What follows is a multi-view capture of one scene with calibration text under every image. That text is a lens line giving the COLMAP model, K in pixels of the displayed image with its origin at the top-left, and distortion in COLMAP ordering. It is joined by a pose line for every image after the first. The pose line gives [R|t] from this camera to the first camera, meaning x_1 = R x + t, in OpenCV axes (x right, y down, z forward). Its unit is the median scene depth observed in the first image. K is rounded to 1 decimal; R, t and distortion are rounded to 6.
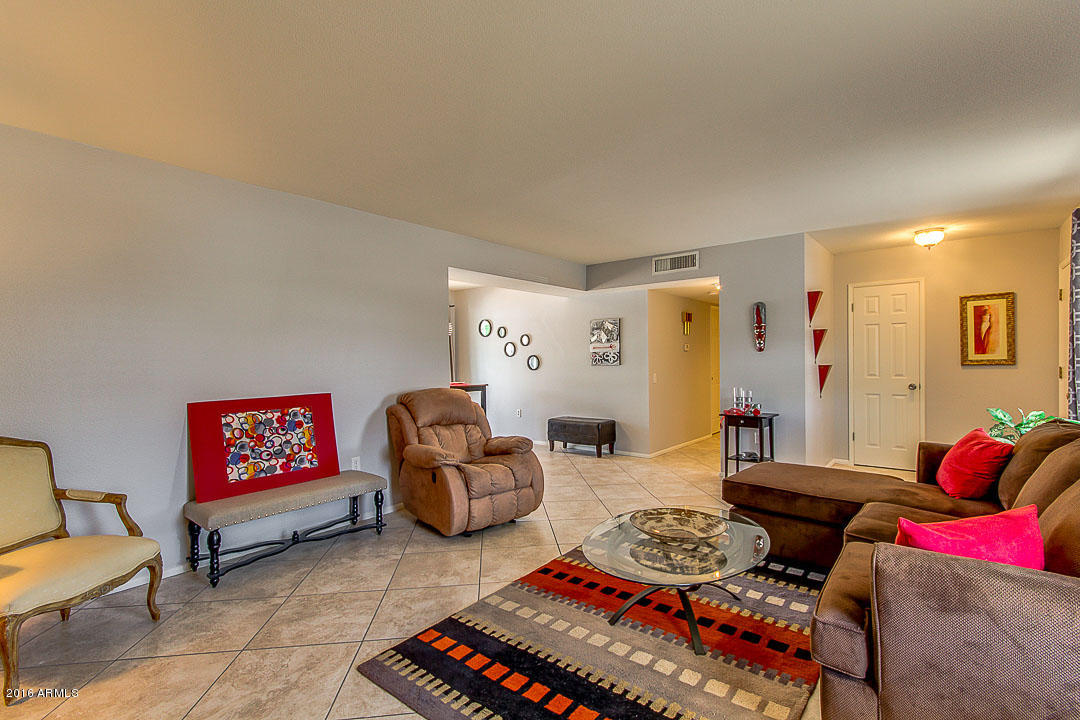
lens RADIAL K [[501.8, 0, 544.7], [0, 501.8, 360.8], [0, 0, 1]] dist [0.002522, -0.001253]
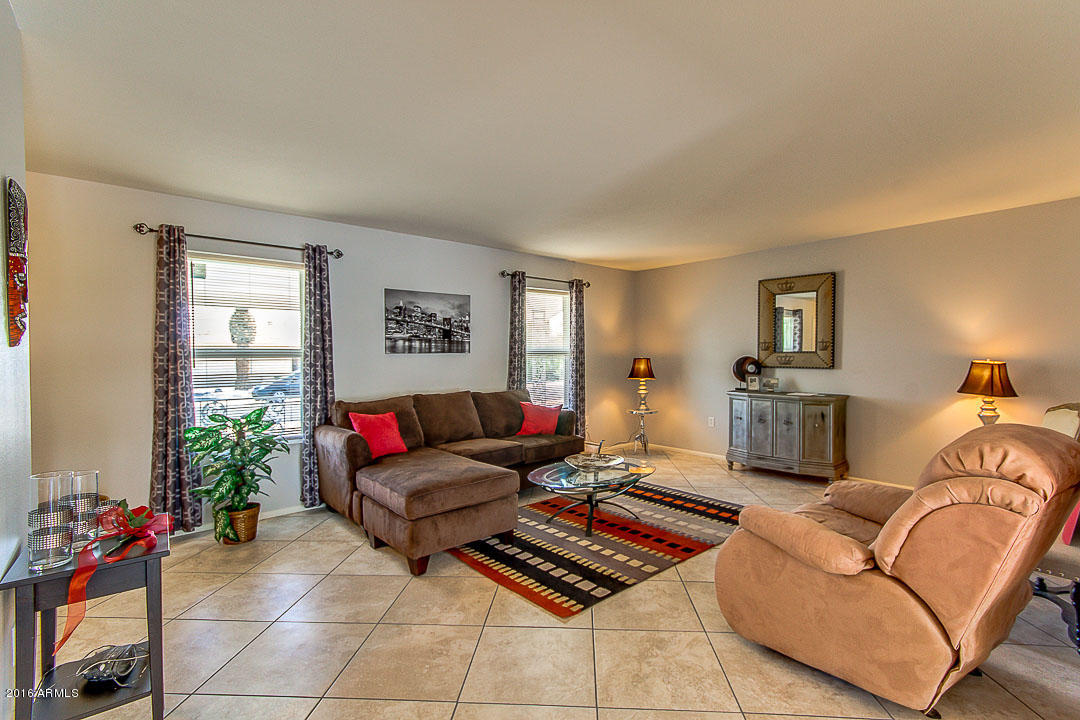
lens RADIAL K [[501.8, 0, 544.7], [0, 501.8, 360.8], [0, 0, 1]] dist [0.002522, -0.001253]
pose [[-0.985708, 0.014744, 0.167816, 0.065456], [0.017426, 0.999743, 0.014517, -0.008309], [-0.167558, 0.017233, -0.985712, 1.158782]]
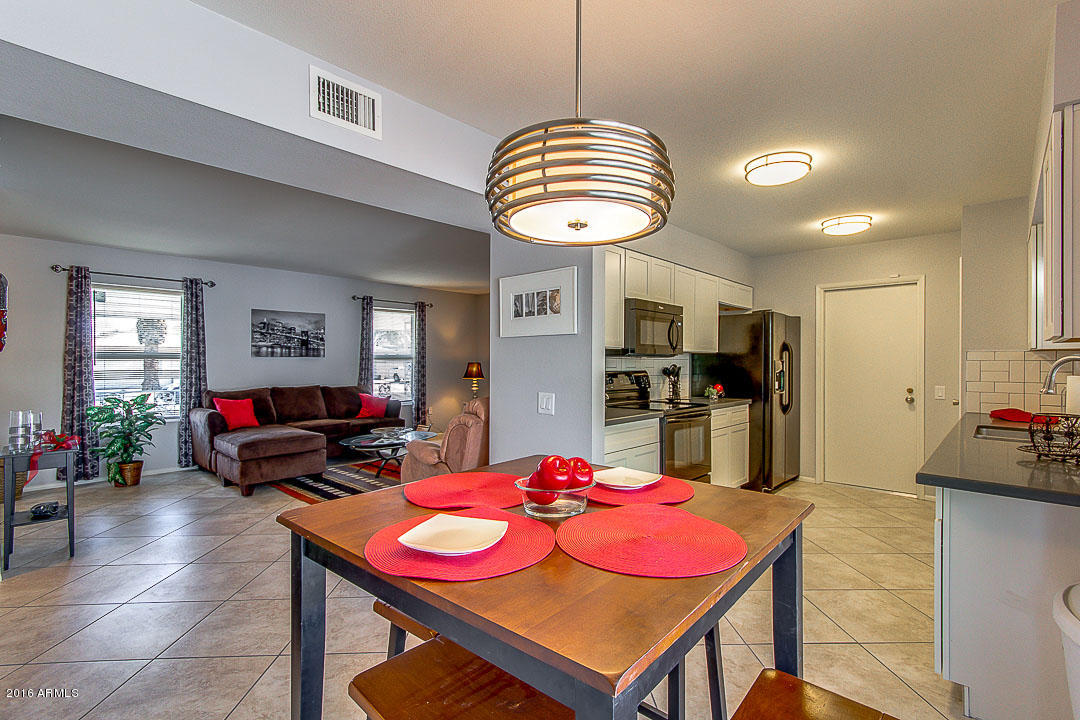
lens RADIAL K [[501.8, 0, 544.7], [0, 501.8, 360.8], [0, 0, 1]] dist [0.002522, -0.001253]
pose [[-0.998679, 0.005891, 0.051048, -0.253519], [0.006166, 0.999967, 0.005237, -0.006119], [-0.051016, 0.005545, -0.998682, 1.476694]]
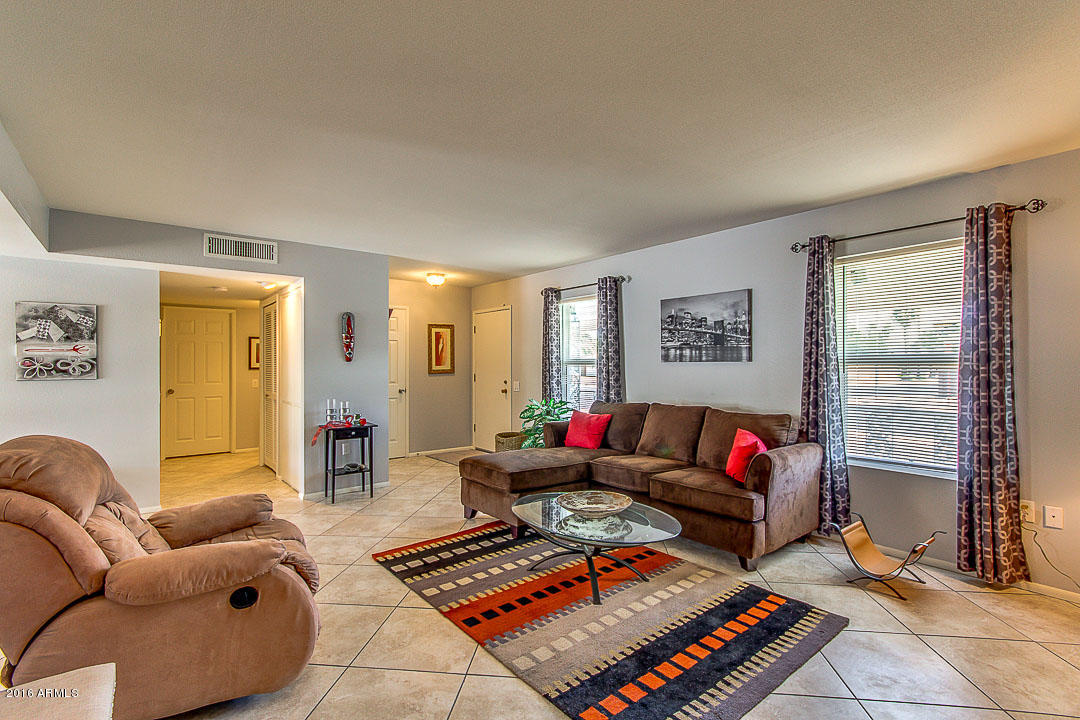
lens RADIAL K [[501.8, 0, 544.7], [0, 501.8, 360.8], [0, 0, 1]] dist [0.002522, -0.001253]
pose [[0.205432, 0.016615, 0.978530, -0.436806], [0.004619, 0.999828, -0.017946, -0.000500], [-0.978661, 0.008207, 0.205320, 0.384666]]
